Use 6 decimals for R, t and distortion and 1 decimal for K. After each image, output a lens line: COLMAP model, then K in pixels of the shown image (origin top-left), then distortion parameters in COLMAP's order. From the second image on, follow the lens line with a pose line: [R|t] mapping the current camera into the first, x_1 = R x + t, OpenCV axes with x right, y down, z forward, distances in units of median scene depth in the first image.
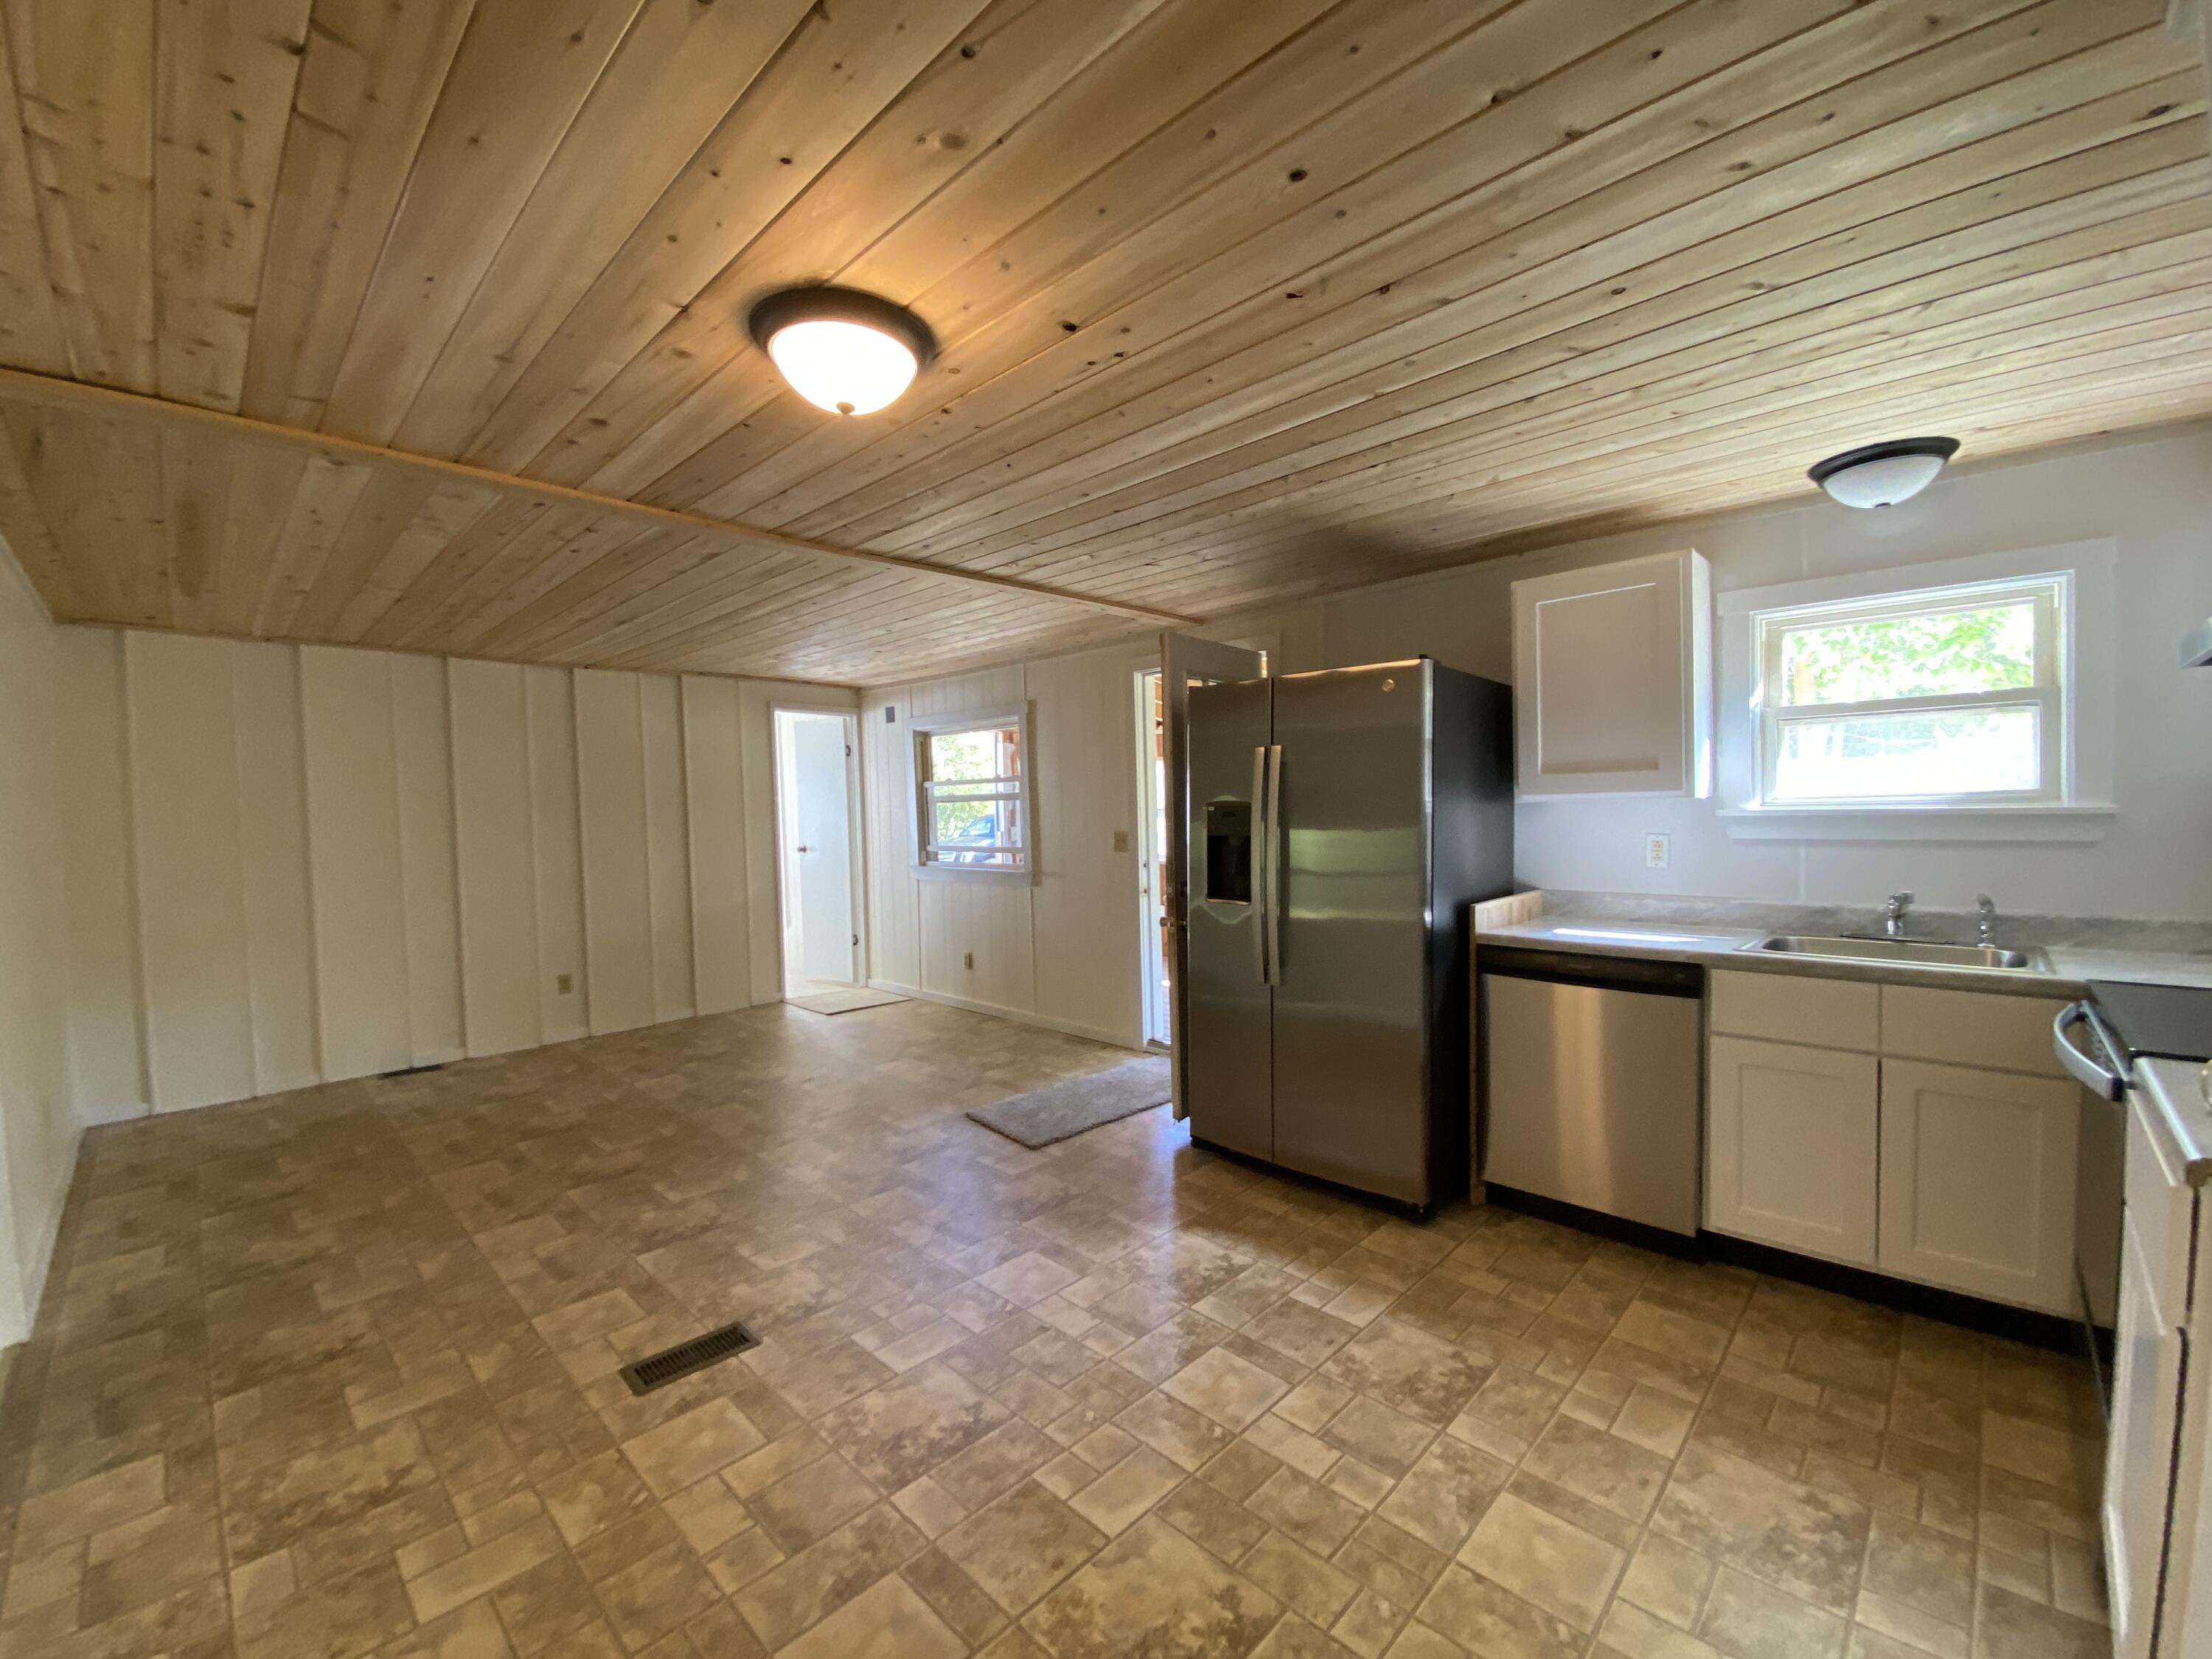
lens RADIAL K [[924.1, 0, 1106.0], [0, 924.1, 829.5], [0, 0, 1]] dist [0.027850, -0.019032]
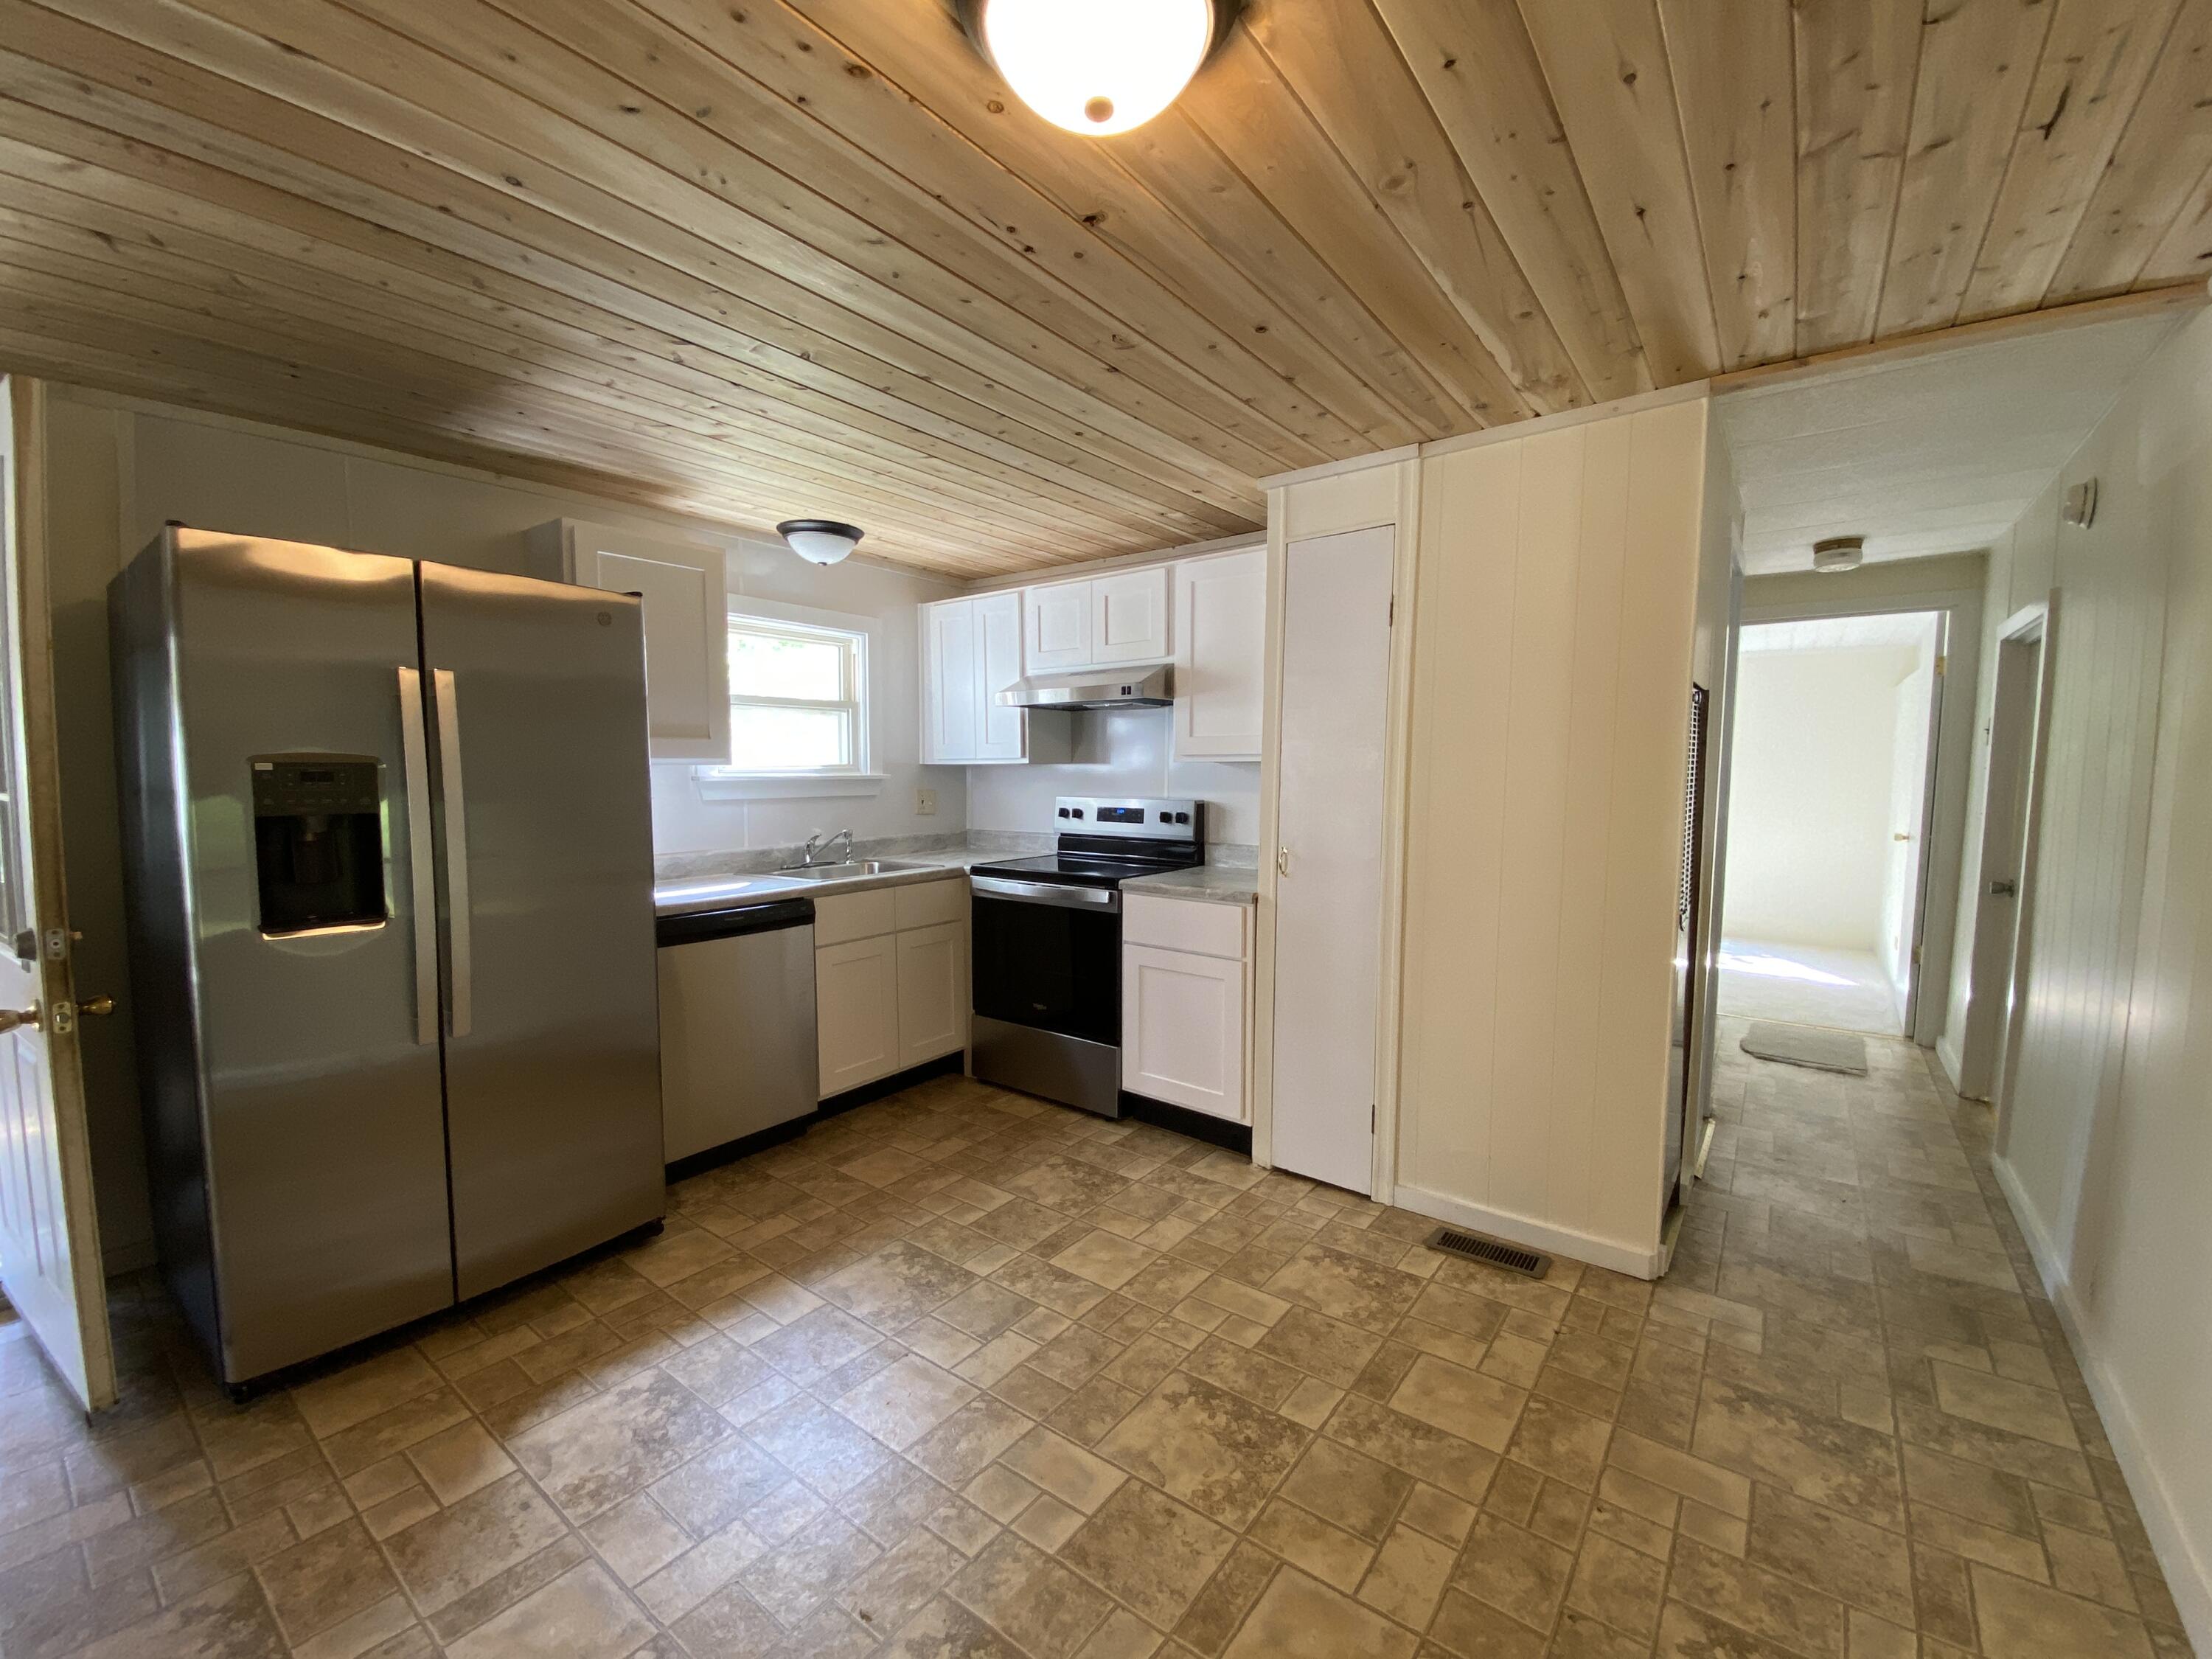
lens RADIAL K [[906.0, 0, 1108.1], [0, 906.0, 833.9], [0, 0, 1]] dist [0.028254, -0.023275]
pose [[-0.128114, -0.057009, 0.990120, -0.668042], [0.026735, 0.997785, 0.060910, -0.005521], [-0.991399, 0.034274, -0.126306, 0.794489]]
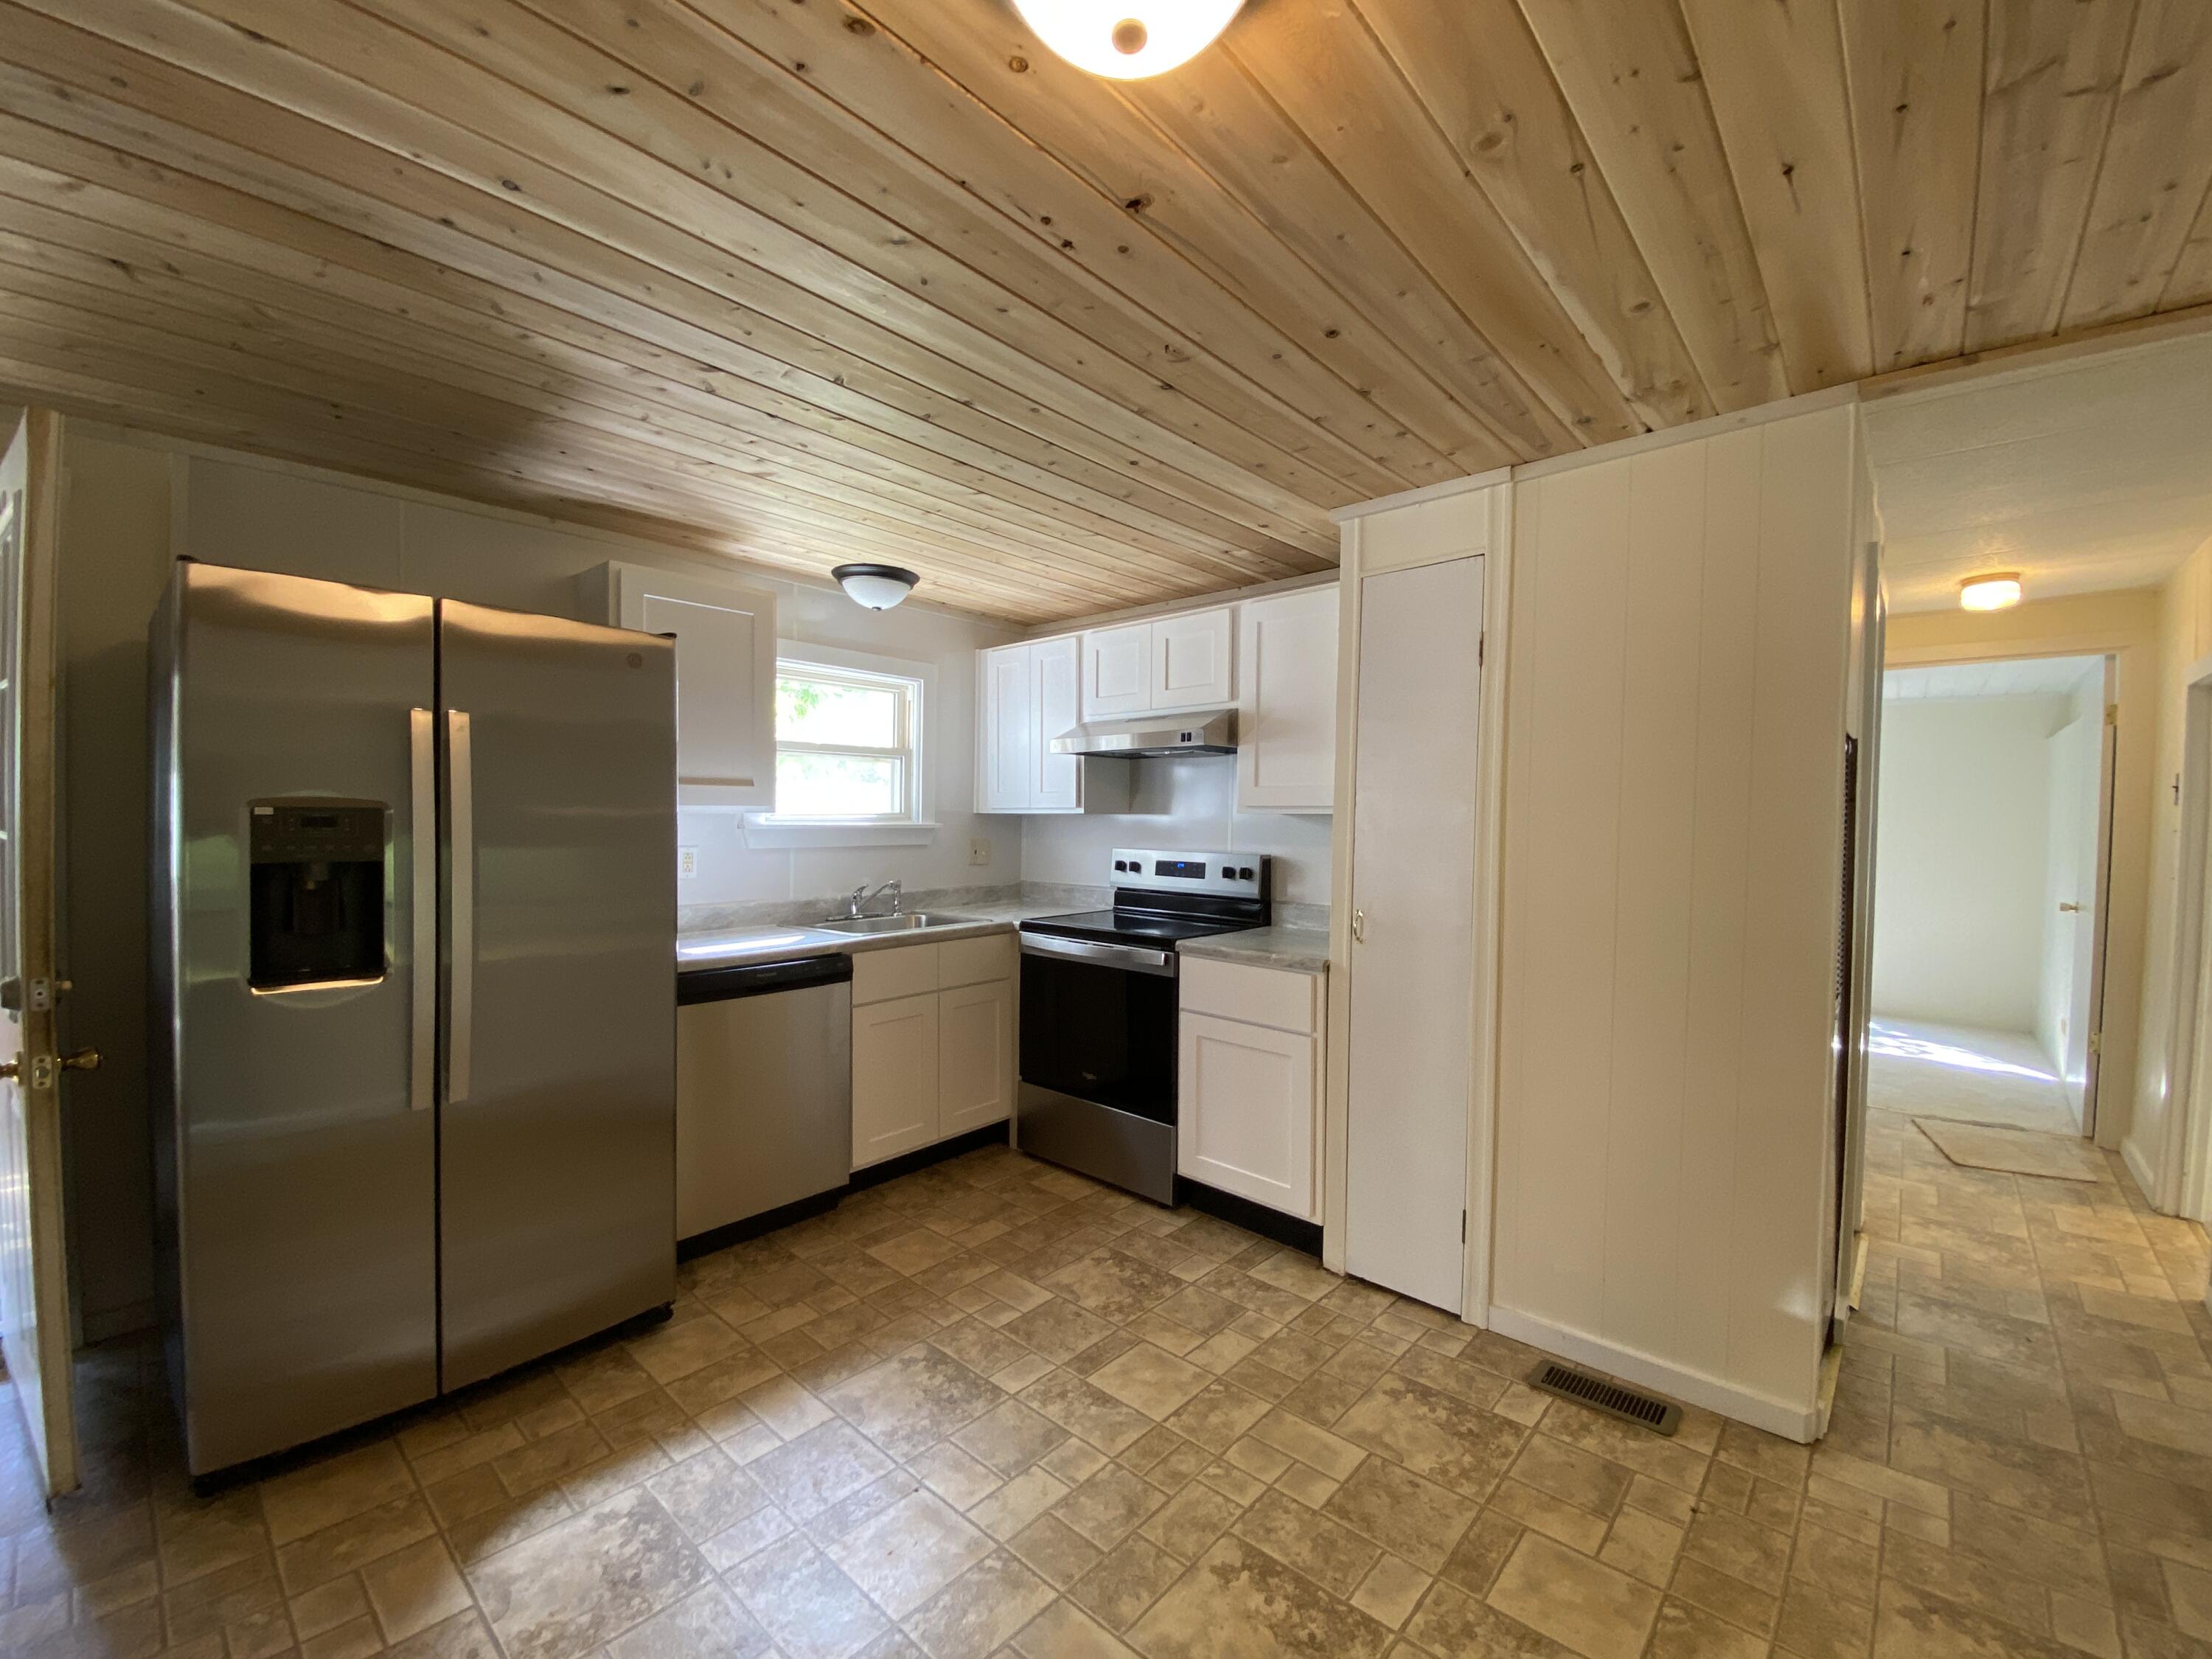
lens RADIAL K [[908.5, 0, 1106.0], [0, 908.5, 829.5], [0, 0, 1]] dist [0.019602, -0.019206]
pose [[-0.047330, 0.001013, 0.998879, -0.578296], [0.015063, 0.999887, -0.000300, -0.008876], [-0.998766, 0.015032, -0.047339, 0.763414]]
